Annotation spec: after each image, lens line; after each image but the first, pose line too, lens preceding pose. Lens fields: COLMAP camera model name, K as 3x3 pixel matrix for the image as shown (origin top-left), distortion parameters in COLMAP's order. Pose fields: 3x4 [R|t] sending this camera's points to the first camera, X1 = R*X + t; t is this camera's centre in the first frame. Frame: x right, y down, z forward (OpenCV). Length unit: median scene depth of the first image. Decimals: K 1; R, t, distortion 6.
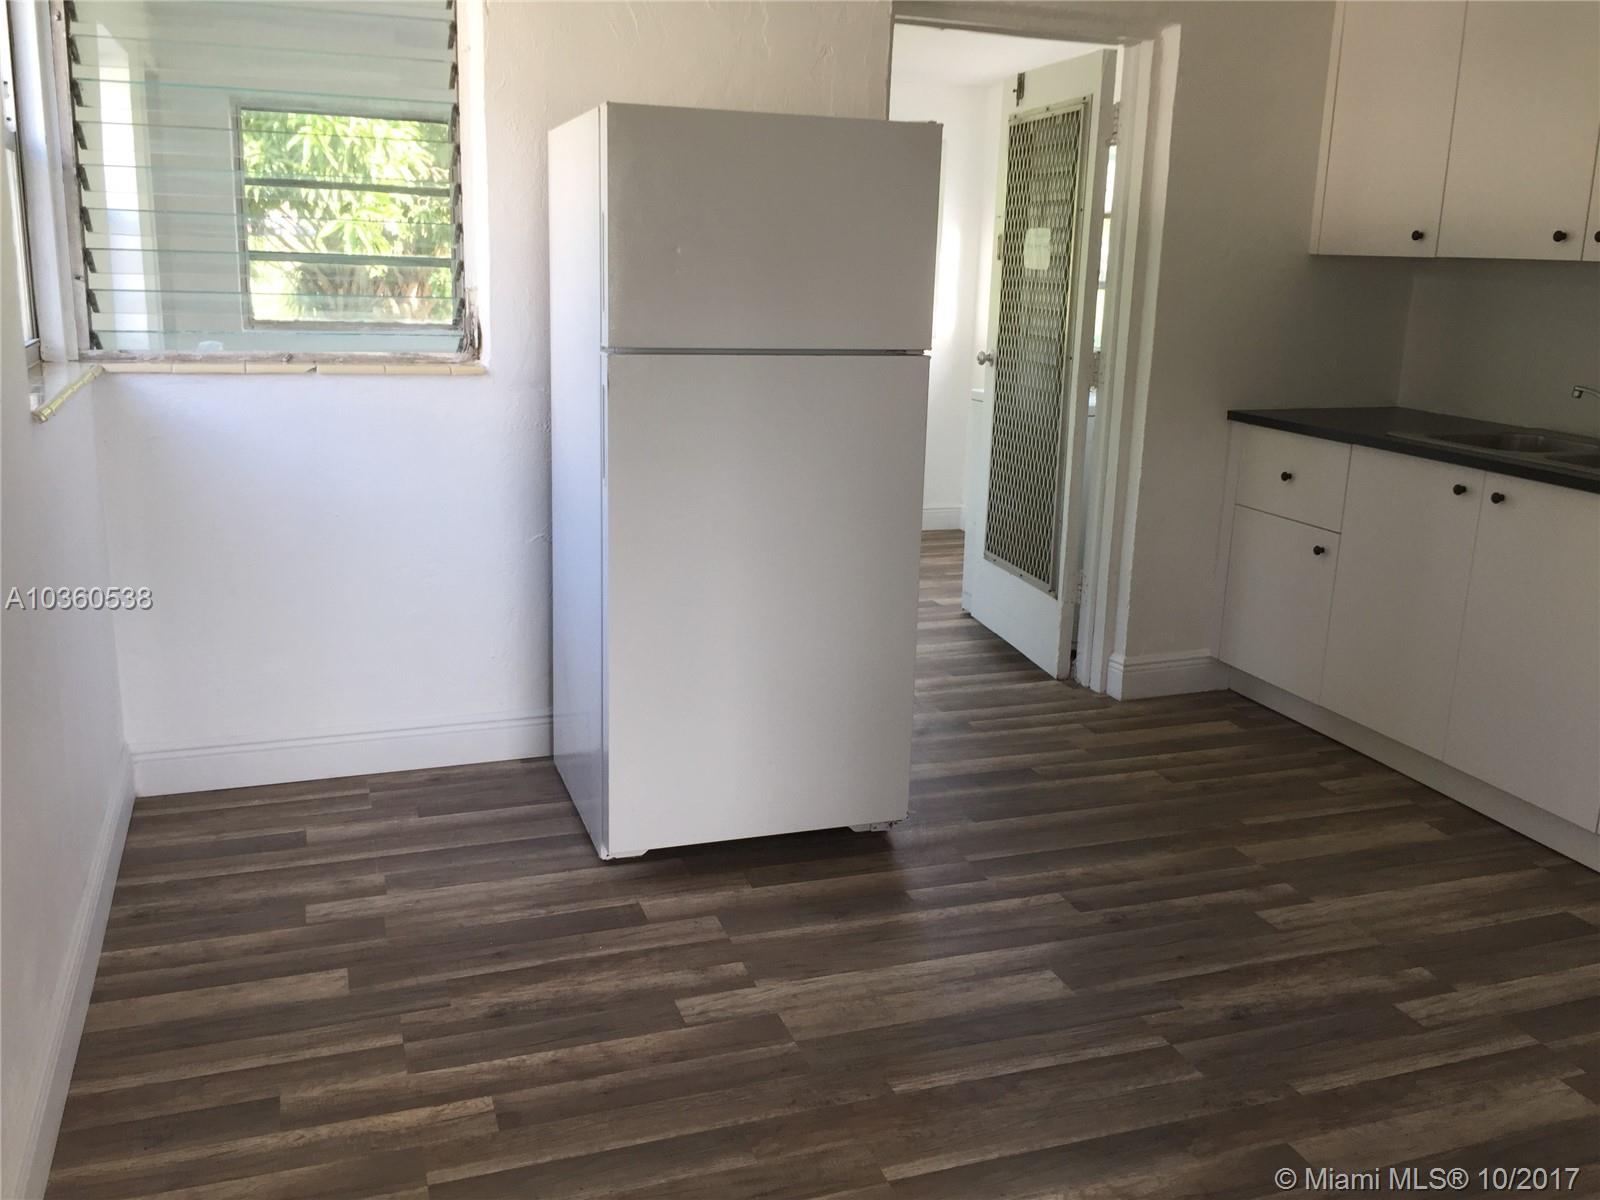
lens RADIAL K [[1389.5, 0, 797.4], [0, 1389.5, 590.4], [0, 0, 1]] dist [0.085068, -0.134861]
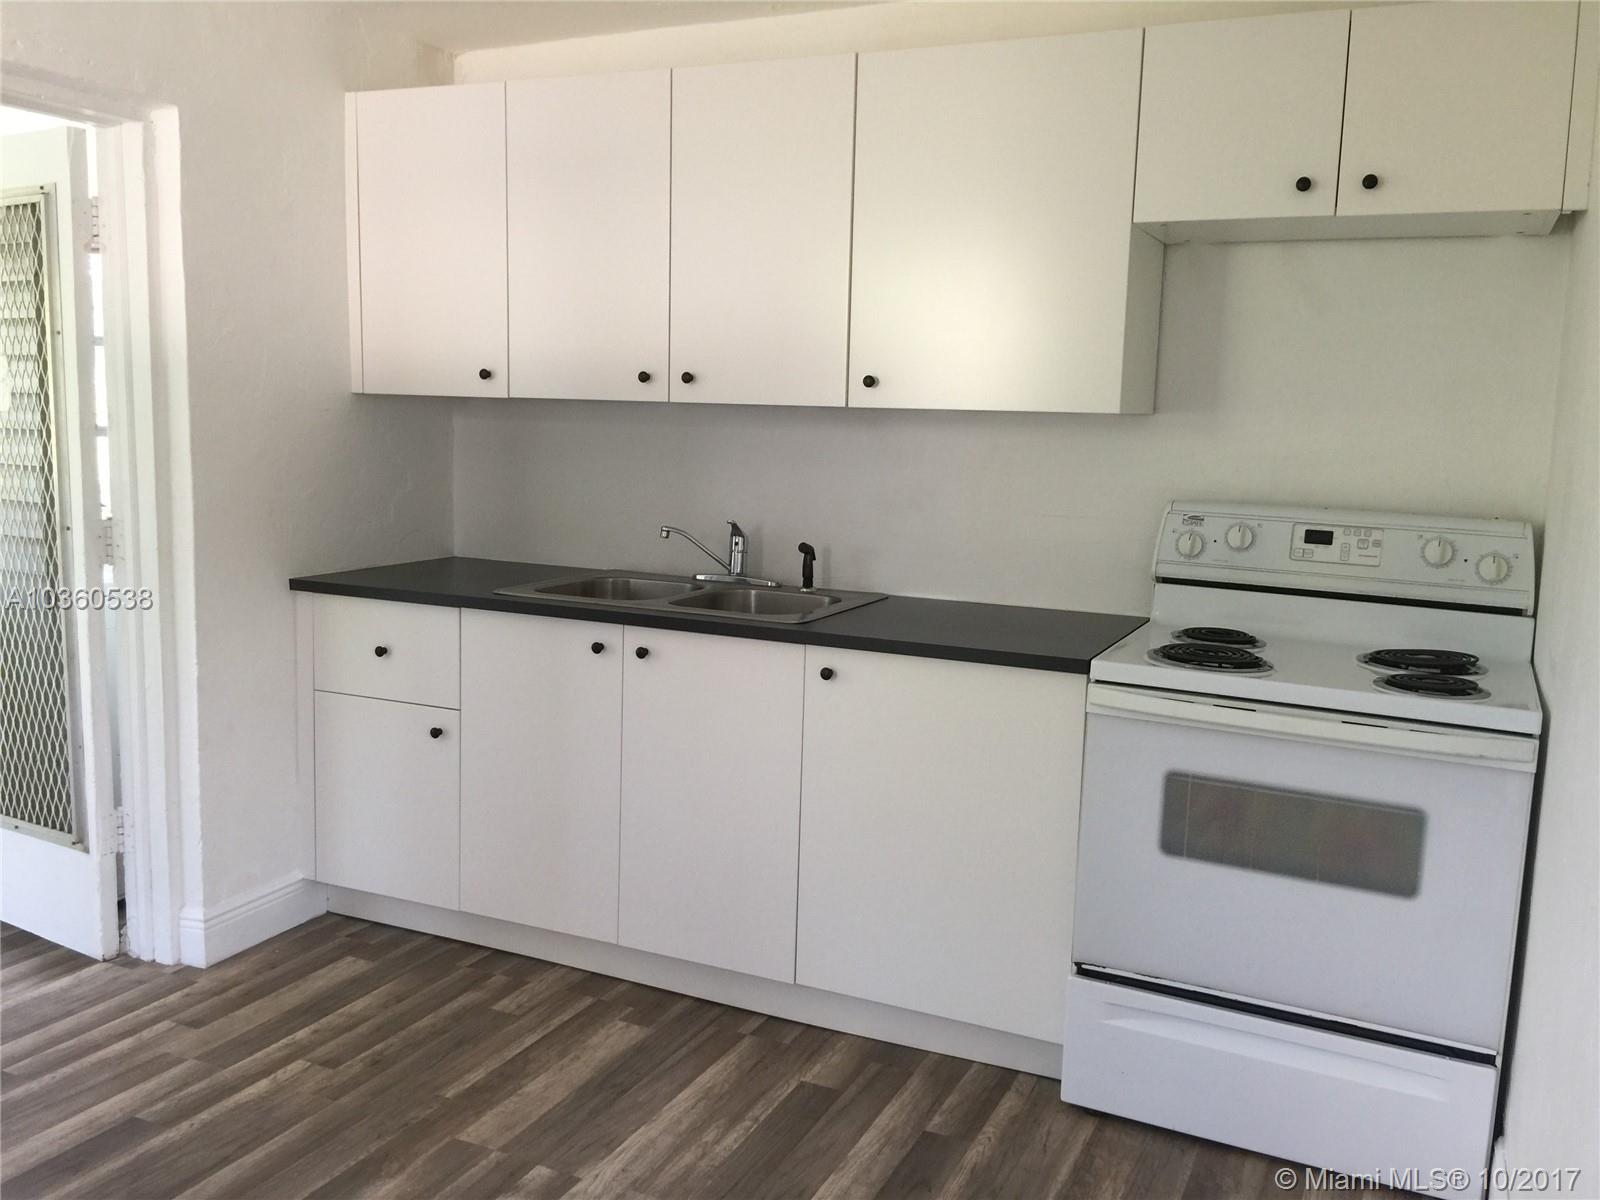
lens RADIAL K [[1389.5, 0, 797.4], [0, 1389.5, 590.4], [0, 0, 1]] dist [0.085068, -0.134861]
pose [[0.706242, -0.101960, 0.700590, -0.057858], [0.164356, 0.986152, -0.022163, -0.055450], [-0.688628, 0.130798, 0.713220, 0.213858]]
